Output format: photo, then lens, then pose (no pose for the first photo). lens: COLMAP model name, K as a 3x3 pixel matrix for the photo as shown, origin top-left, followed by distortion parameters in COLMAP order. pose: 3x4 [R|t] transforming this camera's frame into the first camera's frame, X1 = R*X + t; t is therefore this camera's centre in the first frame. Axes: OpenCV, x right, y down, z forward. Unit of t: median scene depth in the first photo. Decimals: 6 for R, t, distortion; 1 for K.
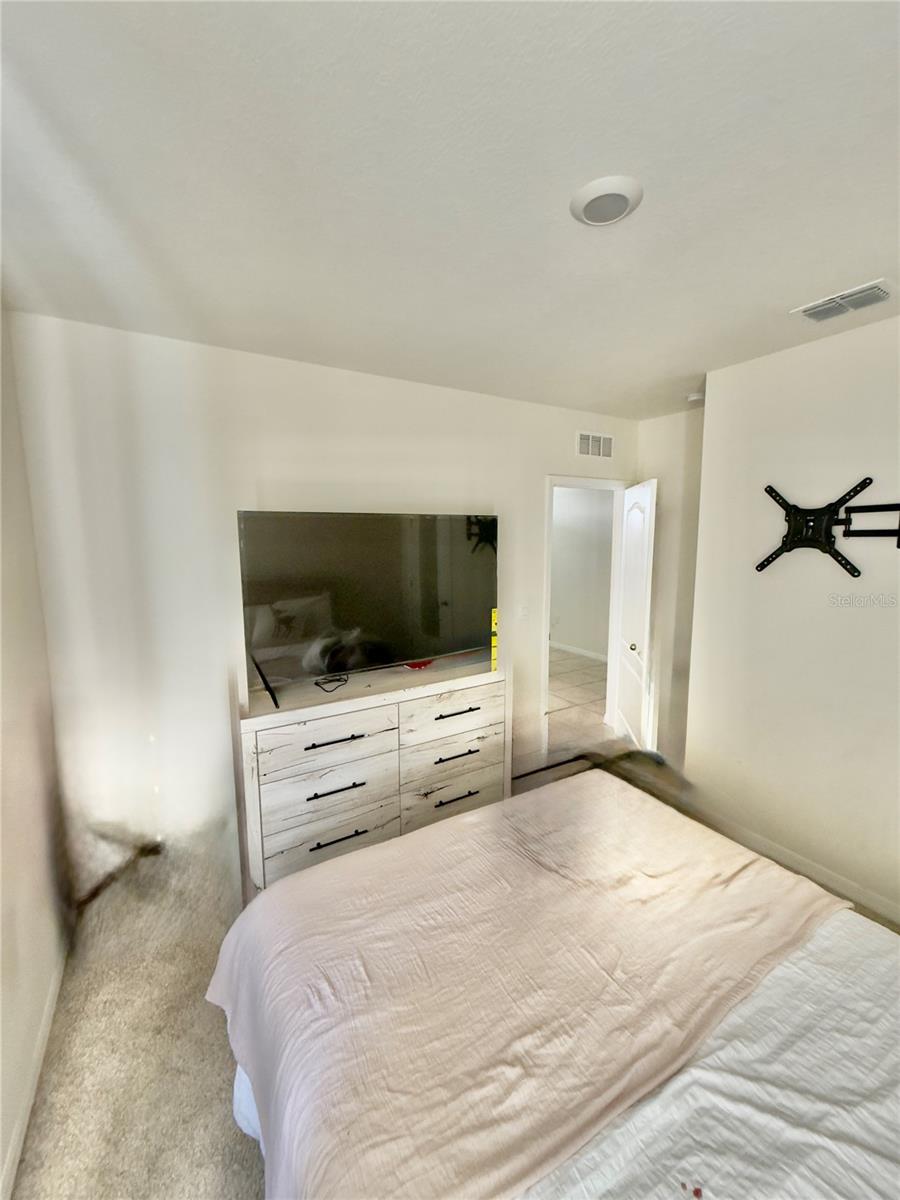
lens RADIAL K [[478.6, 0, 447.7], [0, 478.6, 602.1], [0, 0, 1]] dist [-0.003282, 0.000827]
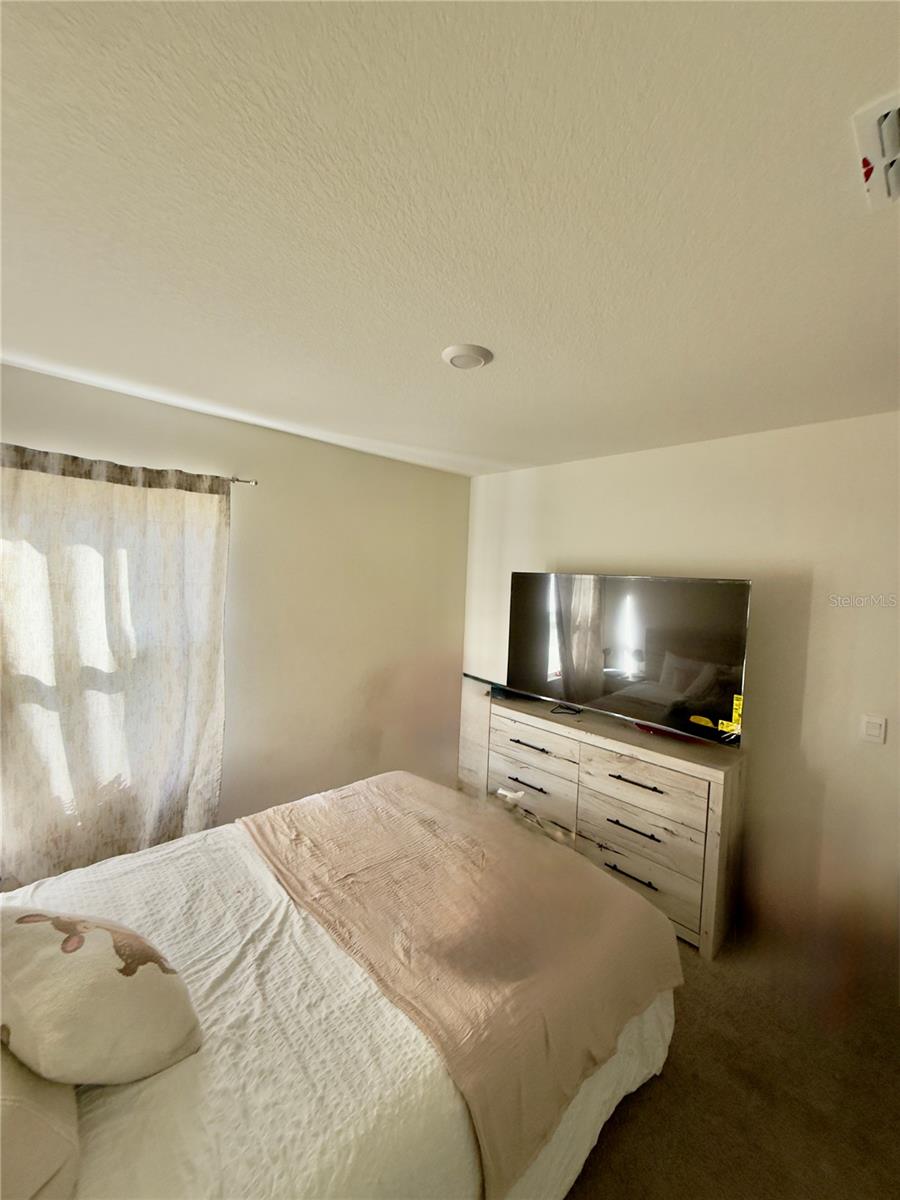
lens RADIAL K [[478.6, 0, 448.1], [0, 478.6, 603.2], [0, 0, 1]] dist [-0.003282, 0.000827]
pose [[0.218154, 0.077486, -0.972833, 0.992813], [-0.175494, 0.983708, 0.038998, -0.108726], [0.960005, 0.162219, 0.228198, 0.436004]]
